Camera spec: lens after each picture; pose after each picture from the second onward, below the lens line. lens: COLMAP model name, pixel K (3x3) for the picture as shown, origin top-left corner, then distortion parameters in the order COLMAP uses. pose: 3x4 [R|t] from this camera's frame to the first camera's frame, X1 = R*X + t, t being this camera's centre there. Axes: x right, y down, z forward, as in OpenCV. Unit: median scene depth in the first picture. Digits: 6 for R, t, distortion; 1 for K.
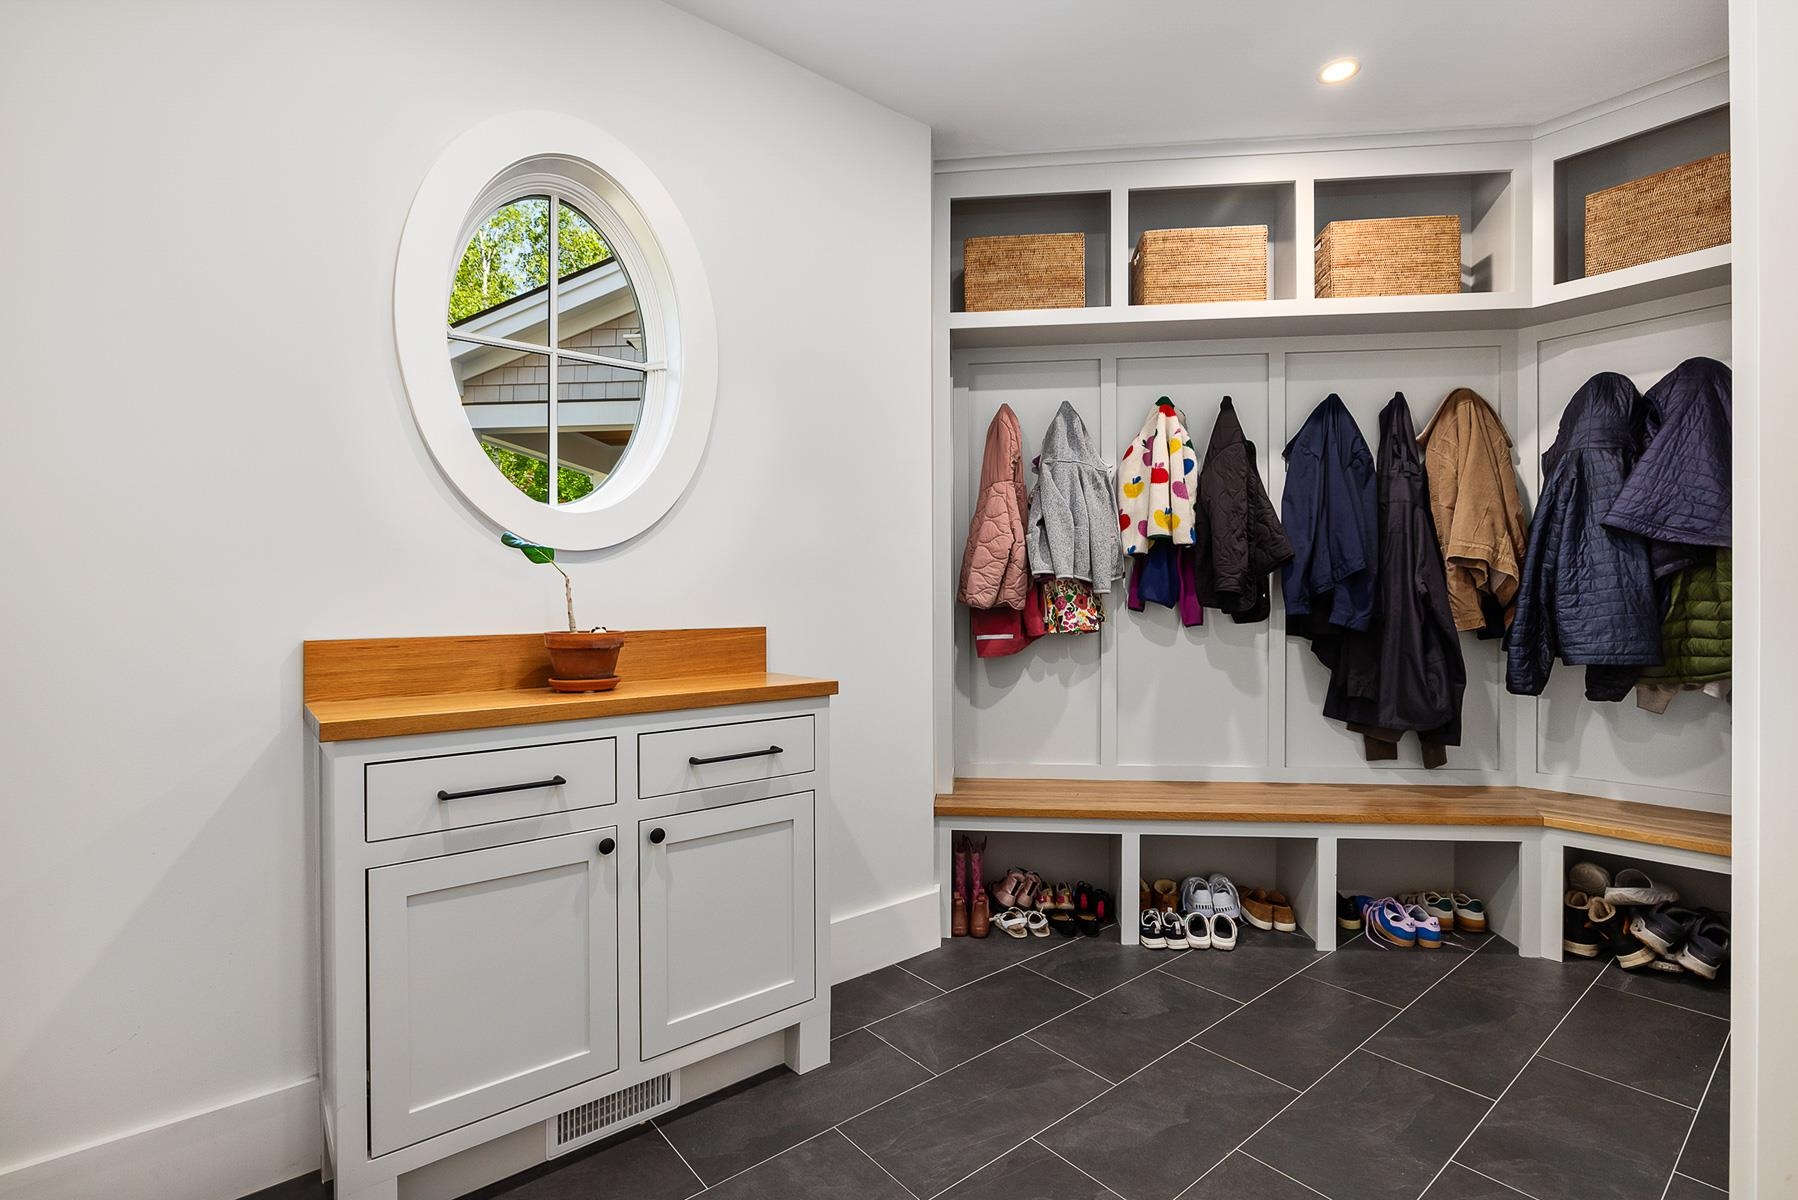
lens RADIAL K [[826.8, 0, 900.8], [0, 826.8, 602.5], [0, 0, 1]] dist [-0.003919, 0.000279]
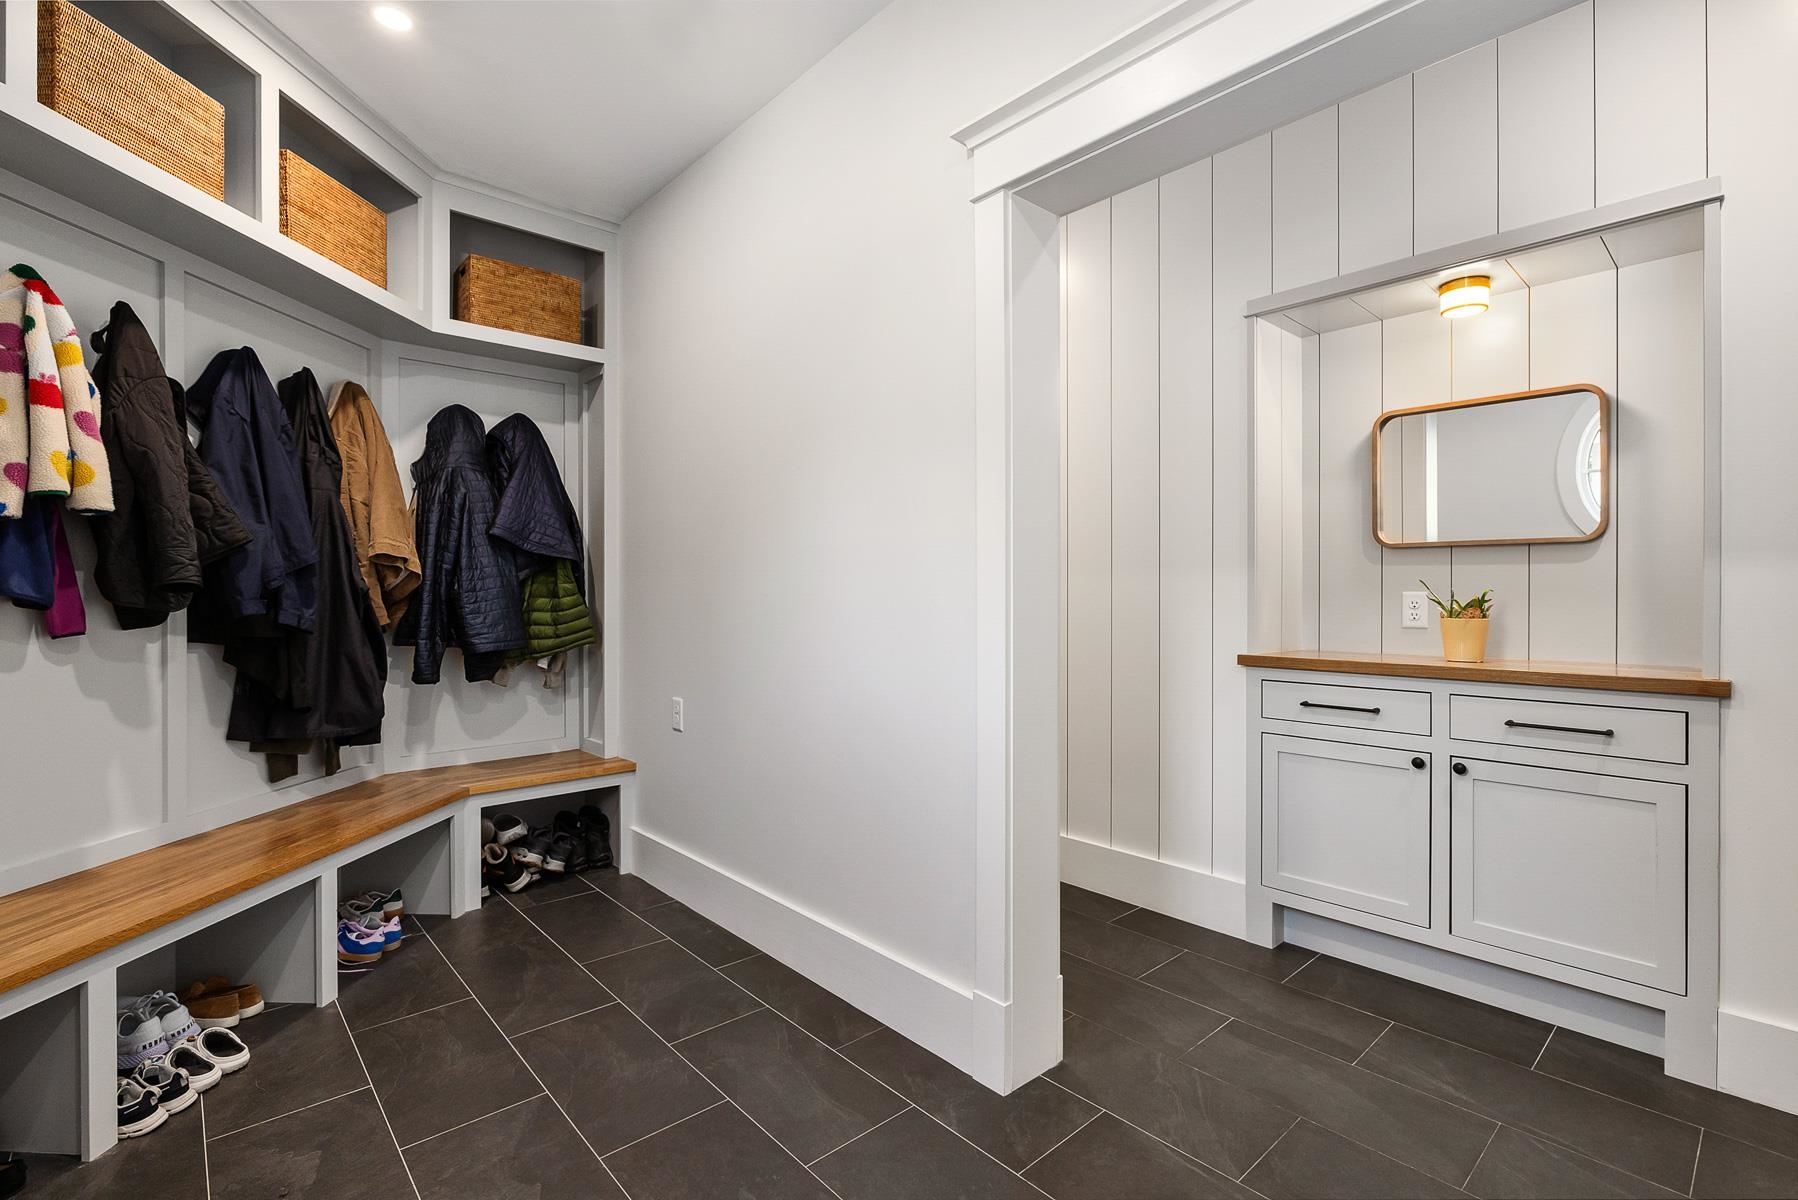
lens RADIAL K [[826.8, 0, 901.2], [0, 826.8, 597.6], [0, 0, 1]] dist [-0.003919, 0.000279]
pose [[-0.044177, 0.002511, 0.999021, -0.359830], [0.004766, 0.999986, -0.002303, 0.003229], [-0.999012, 0.004660, -0.044189, 0.424131]]
